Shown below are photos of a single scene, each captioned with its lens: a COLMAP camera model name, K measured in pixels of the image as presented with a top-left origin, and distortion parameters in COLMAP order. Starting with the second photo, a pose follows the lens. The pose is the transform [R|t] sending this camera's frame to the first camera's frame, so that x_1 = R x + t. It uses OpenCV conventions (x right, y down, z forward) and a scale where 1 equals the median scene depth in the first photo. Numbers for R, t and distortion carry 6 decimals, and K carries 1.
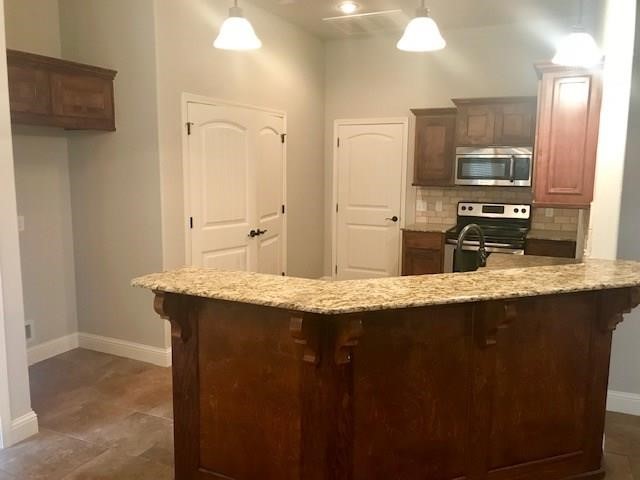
lens RADIAL K [[535.8, 0, 320.0], [0, 535.8, 240.0], [0, 0, 1]] dist [0.012618, 0.006176]
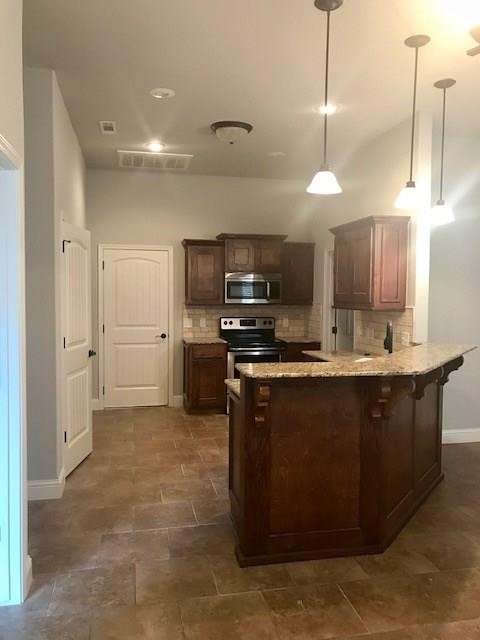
lens RADIAL K [[535.8, 0, 240.0], [0, 535.8, 320.0], [0, 0, 1]] dist [0.012618, 0.006176]
pose [[0.789573, -0.033038, 0.612766, -0.467852], [0.089214, 0.994121, -0.061357, 0.011280], [-0.607137, 0.103113, 0.787879, 0.031779]]
